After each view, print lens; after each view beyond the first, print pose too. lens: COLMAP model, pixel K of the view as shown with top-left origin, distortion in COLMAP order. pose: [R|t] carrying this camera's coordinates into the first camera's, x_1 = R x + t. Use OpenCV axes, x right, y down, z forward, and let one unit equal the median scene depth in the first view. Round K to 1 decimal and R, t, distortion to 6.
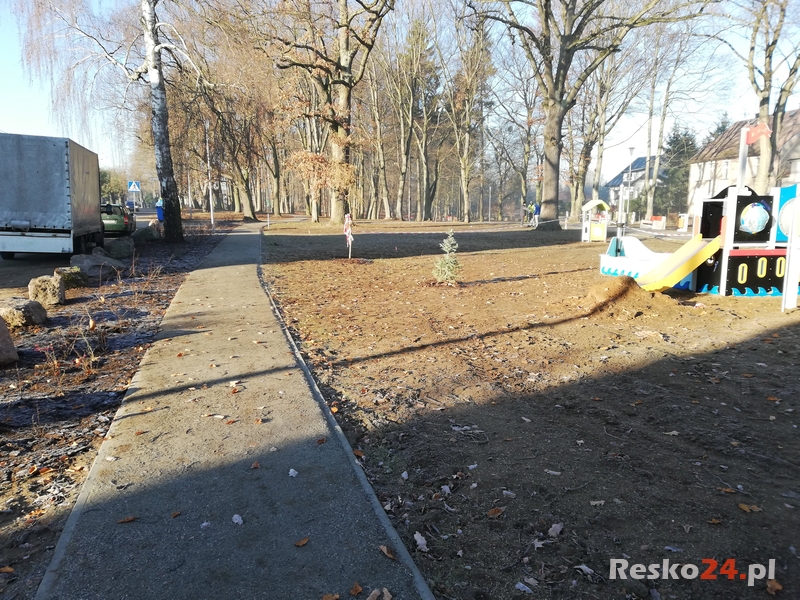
lens RADIAL K [[599.3, 0, 400.0], [0, 599.3, 300.0], [0, 0, 1]] dist [0.073143, -0.096927]
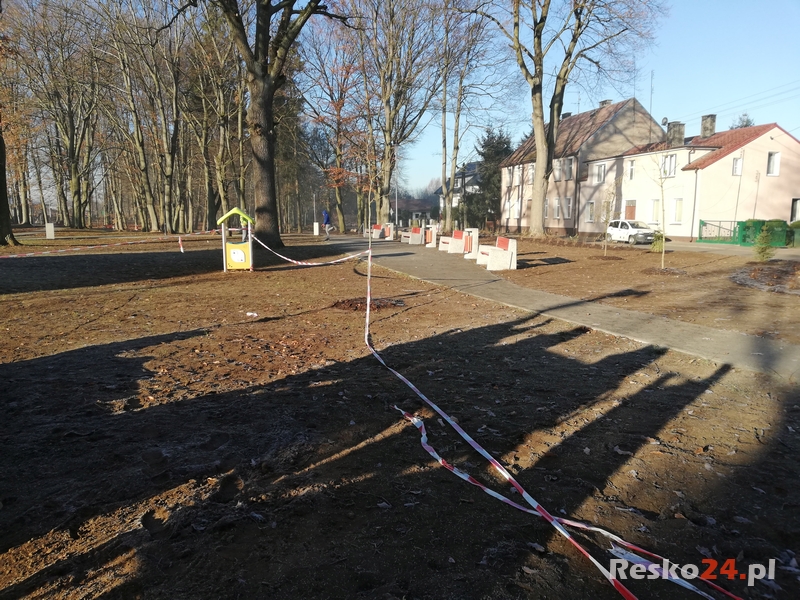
lens RADIAL K [[595.9, 0, 402.7], [0, 595.9, 303.6], [0, 0, 1]] dist [0.060062, -0.080888]
pose [[0.981166, -0.041484, 0.188658, 0.548692], [0.042710, 0.999085, -0.002433, -0.075154], [-0.188385, 0.010445, 0.982040, 0.472156]]
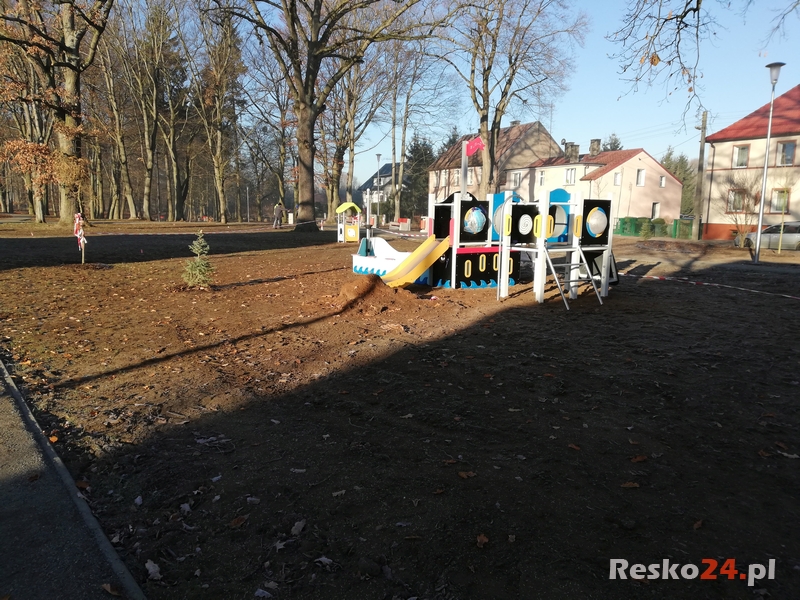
lens RADIAL K [[599.3, 0, 400.0], [0, 599.3, 300.0], [0, 0, 1]] dist [0.073143, -0.096927]
pose [[0.925263, -0.050093, 0.376004, 0.007395], [0.050771, 0.998677, 0.008110, 0.000058], [-0.375913, 0.011586, 0.926583, -0.000590]]
